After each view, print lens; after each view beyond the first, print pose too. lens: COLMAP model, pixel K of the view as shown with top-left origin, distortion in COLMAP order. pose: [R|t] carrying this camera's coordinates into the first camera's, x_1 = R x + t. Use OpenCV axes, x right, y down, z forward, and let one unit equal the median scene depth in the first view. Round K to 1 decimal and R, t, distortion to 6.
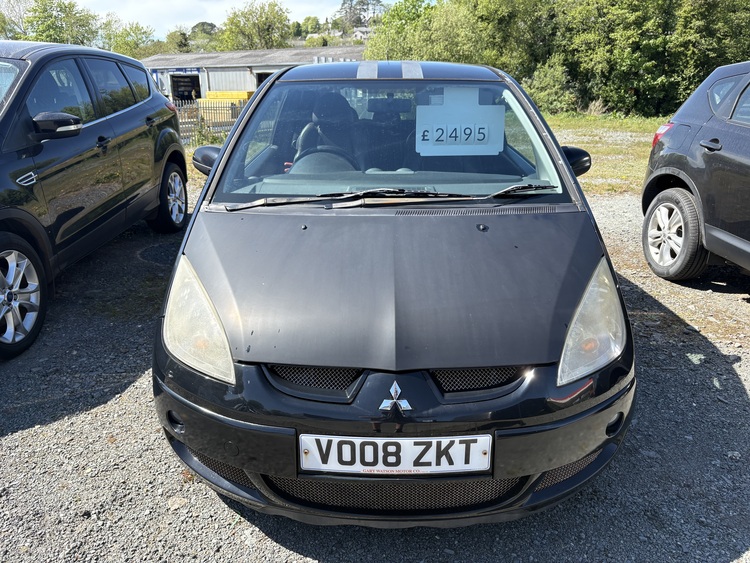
lens RADIAL K [[575.6, 0, 377.6], [0, 575.6, 280.0], [0, 0, 1]] dist [0.053904, -0.064930]
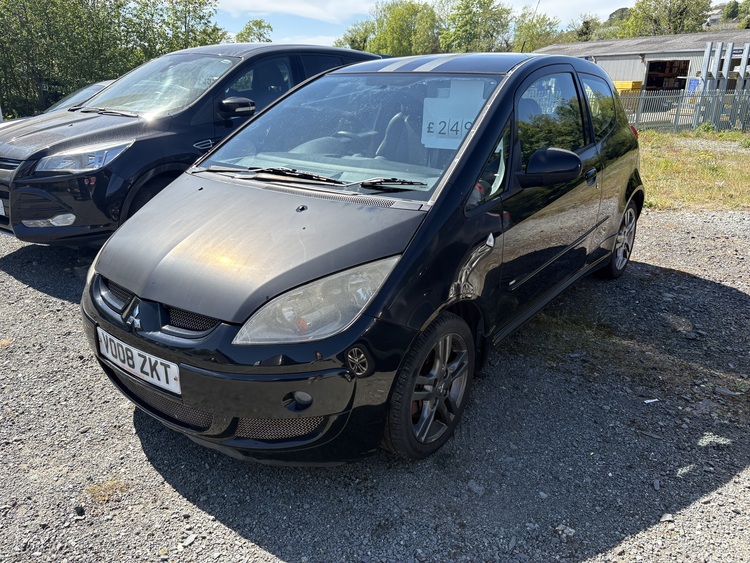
lens RADIAL K [[575.6, 0, 377.6], [0, 575.6, 280.0], [0, 0, 1]] dist [0.053904, -0.064930]
pose [[0.794490, 0.205927, -0.571296, 0.646974], [-0.196515, 0.977314, 0.078989, -0.048665], [0.574602, 0.049512, 0.816934, 0.123815]]
